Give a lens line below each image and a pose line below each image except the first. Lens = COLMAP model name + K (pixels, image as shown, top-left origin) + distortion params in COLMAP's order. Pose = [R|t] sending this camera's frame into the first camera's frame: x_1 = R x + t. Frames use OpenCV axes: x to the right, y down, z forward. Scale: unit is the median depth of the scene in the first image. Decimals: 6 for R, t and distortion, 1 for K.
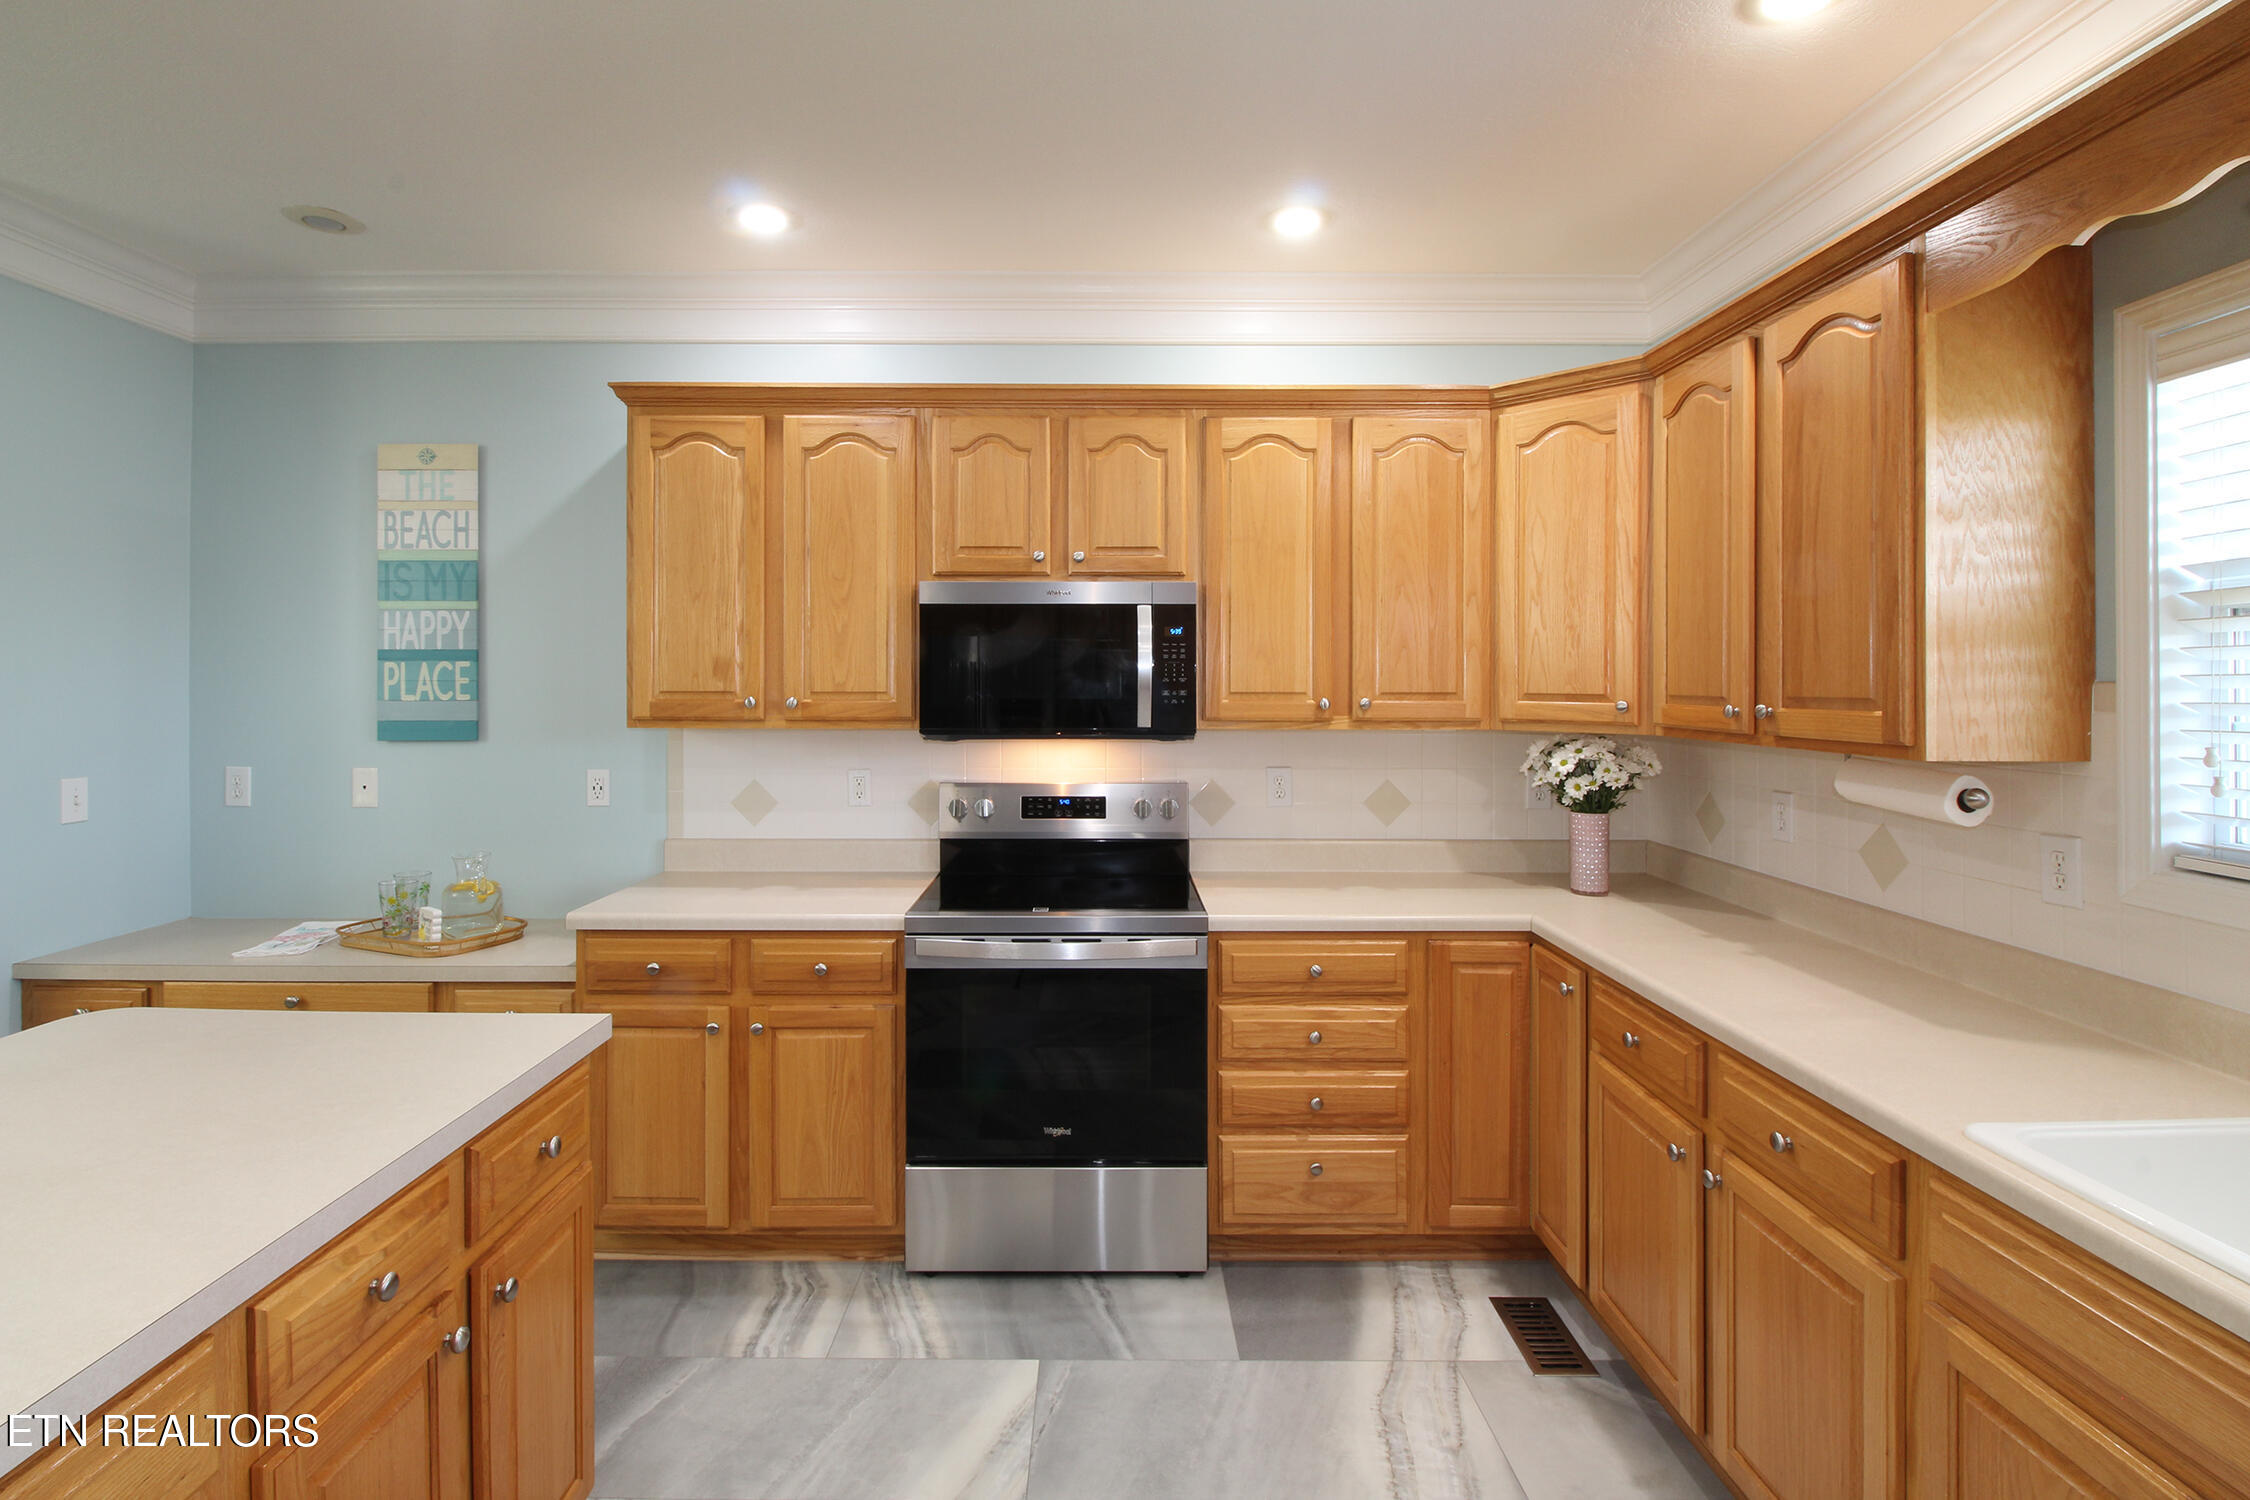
lens RADIAL K [[1064.1, 0, 1135.5], [0, 1064.1, 687.2], [0, 0, 1]] dist [-0.010140, -0.003134]
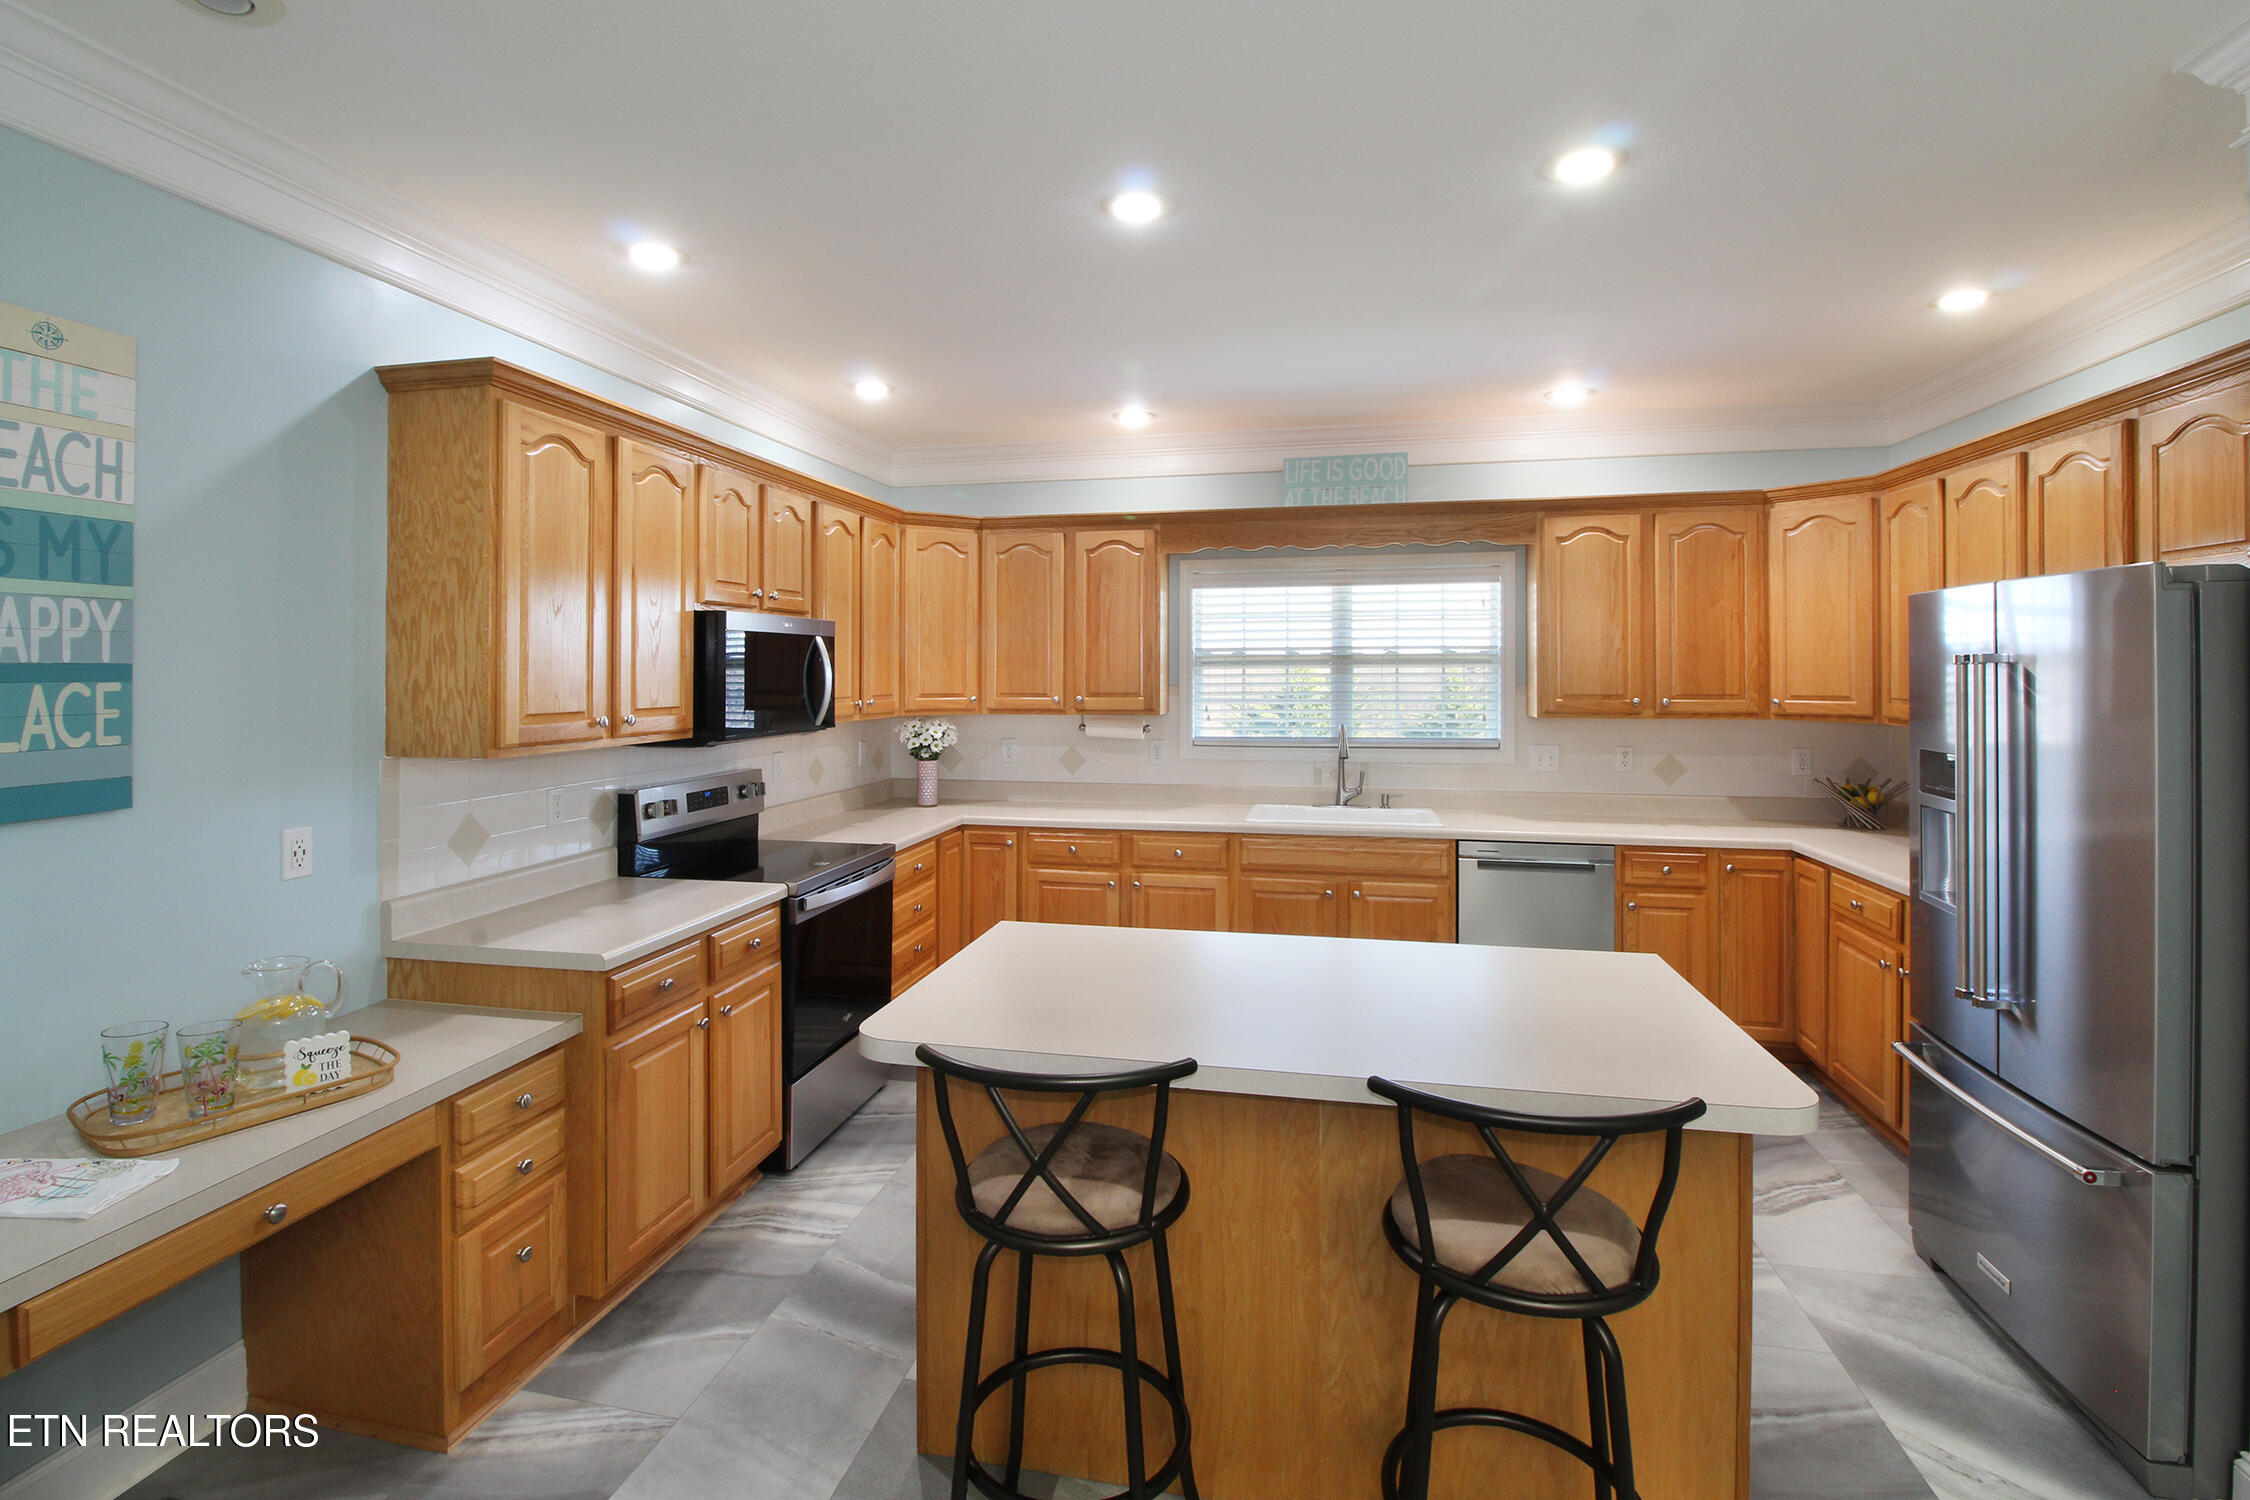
lens RADIAL K [[1064.1, 0, 1106.6], [0, 1064.1, 664.5], [0, 0, 1]] dist [-0.010140, -0.003134]
pose [[0.213038, 0.002954, 0.977039, -1.112292], [0.008722, 0.999950, -0.004925, -0.026819], [-0.977005, 0.009571, 0.213001, 0.300556]]
